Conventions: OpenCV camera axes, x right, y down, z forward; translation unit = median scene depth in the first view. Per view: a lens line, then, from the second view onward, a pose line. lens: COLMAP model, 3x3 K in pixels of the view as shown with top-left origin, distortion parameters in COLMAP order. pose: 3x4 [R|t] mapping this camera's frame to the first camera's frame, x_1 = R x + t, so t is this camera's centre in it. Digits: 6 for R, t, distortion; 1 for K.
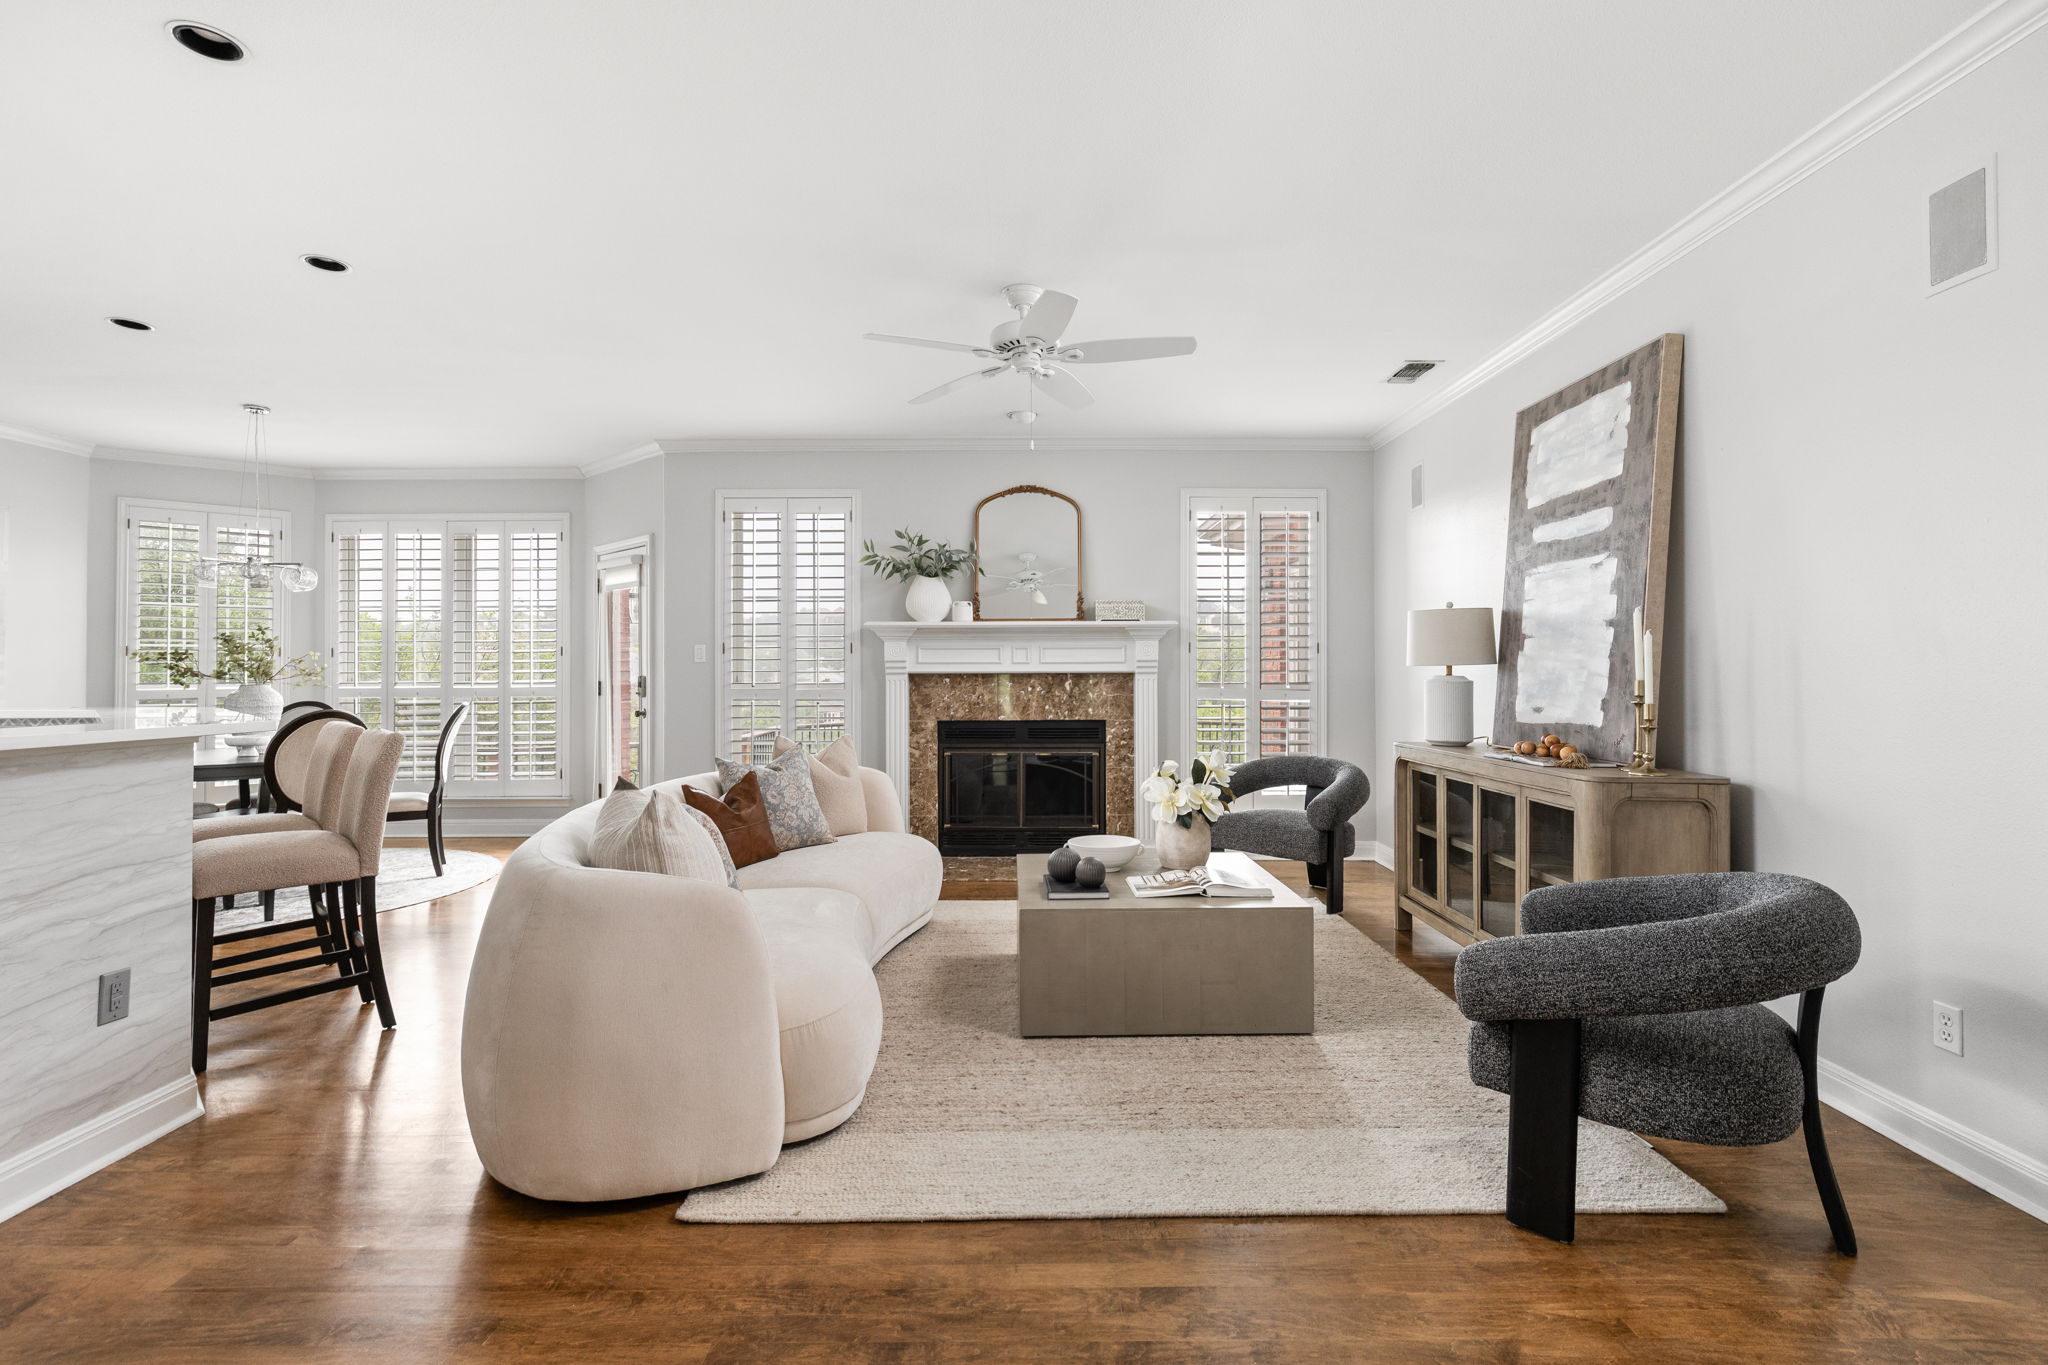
lens RADIAL K [[962.7, 0, 1027.0], [0, 962.7, 676.2], [0, 0, 1]] dist [0.000512, -0.000129]
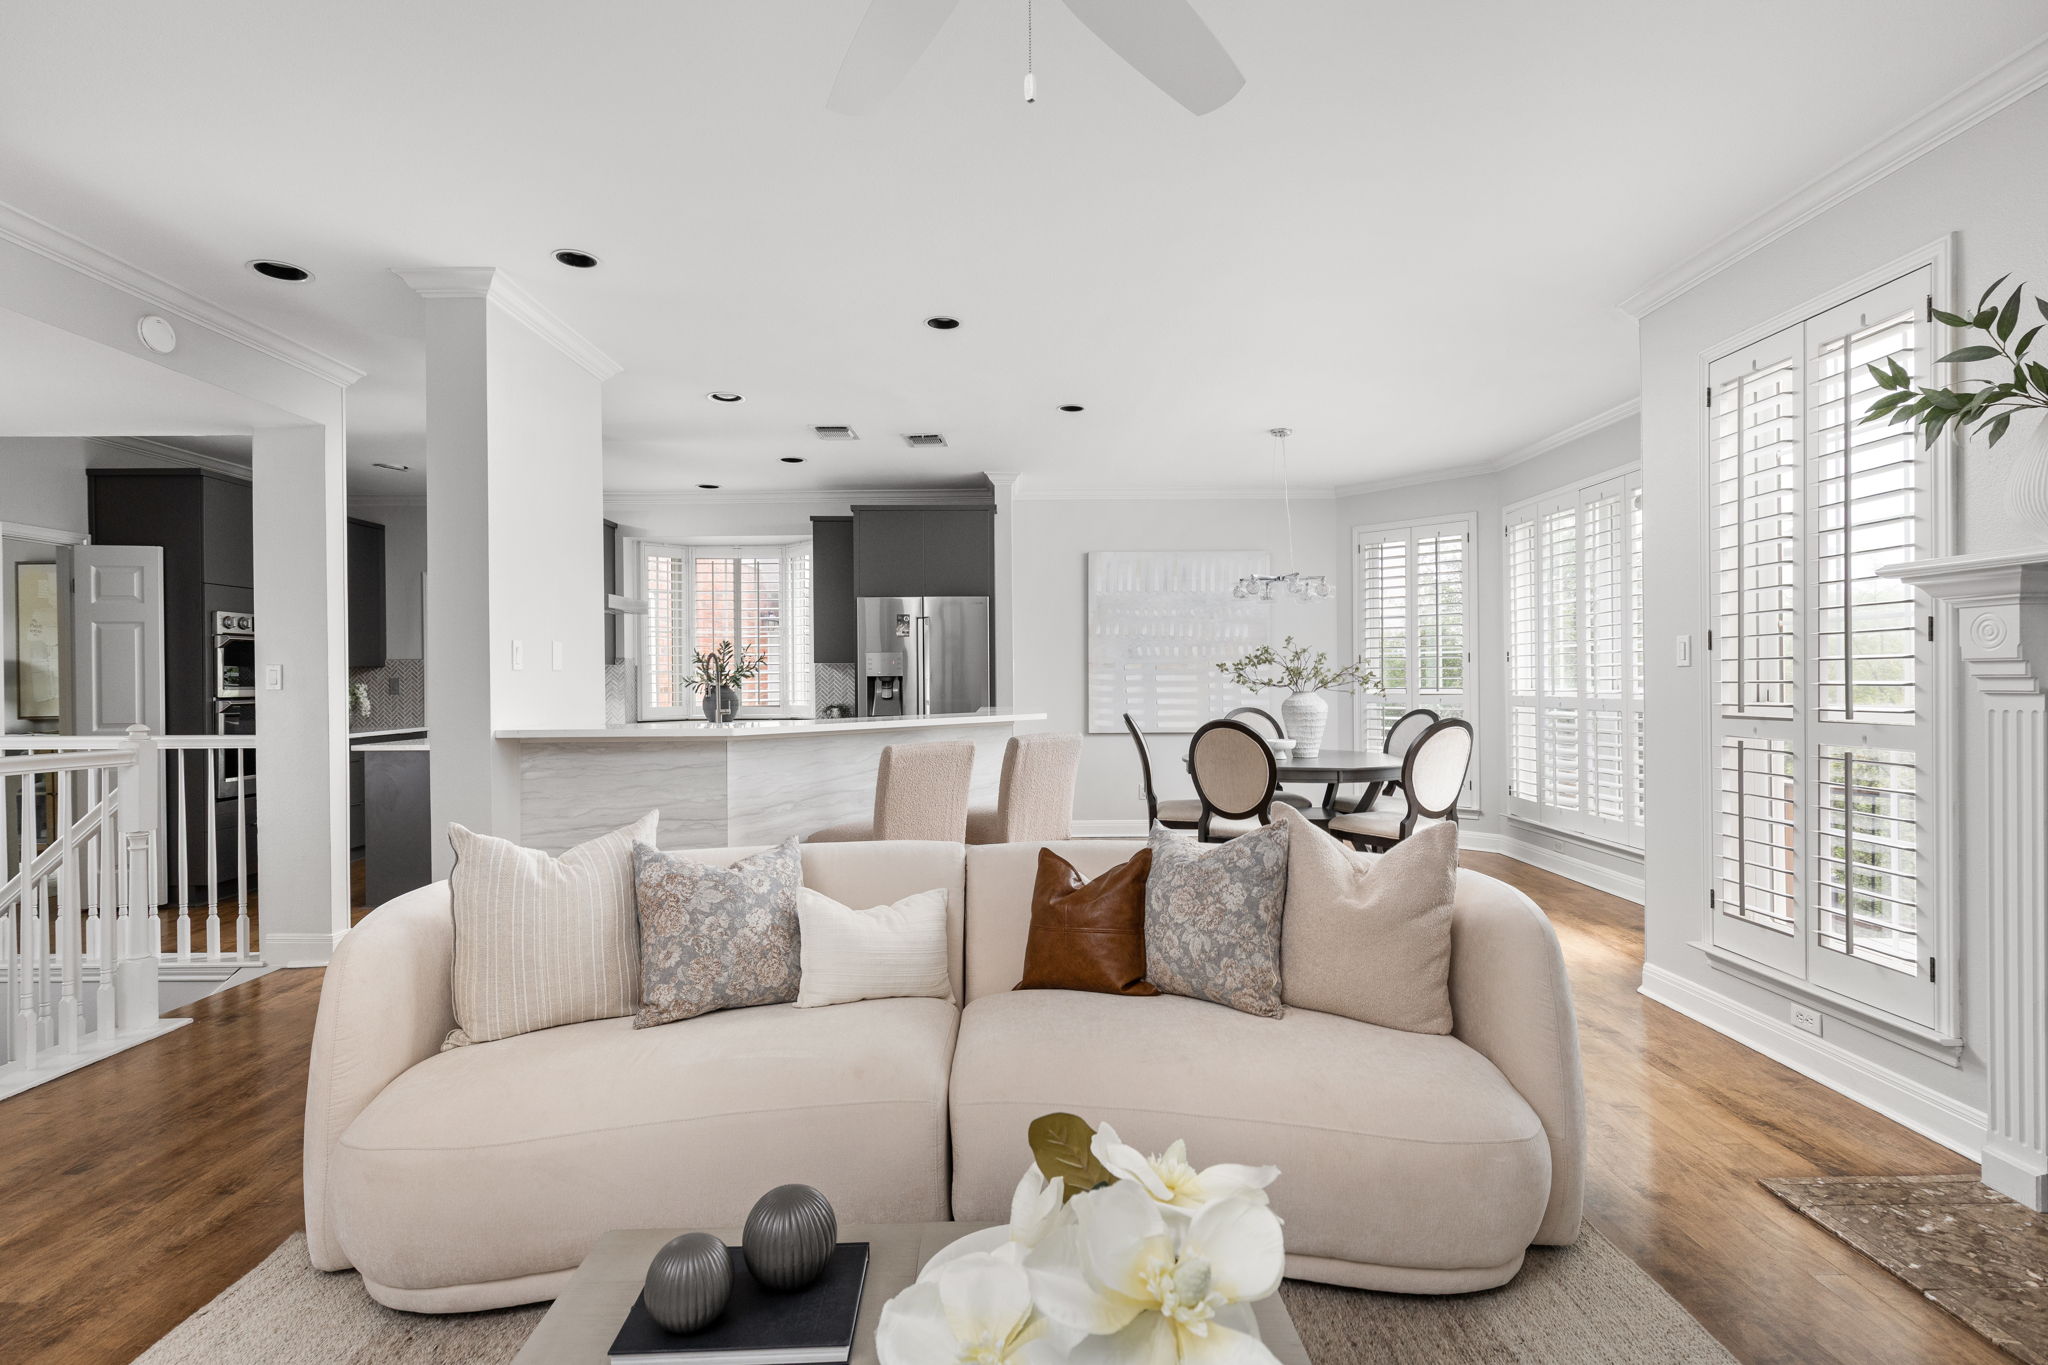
lens RADIAL K [[962.7, 0, 1027.0], [0, 962.7, 676.2], [0, 0, 1]] dist [0.000512, -0.000129]
pose [[0.008908, -0.001691, -0.999959, 0.344871], [0.003264, 0.999993, -0.001662, -0.014361], [0.999955, -0.003249, 0.008913, 0.916634]]
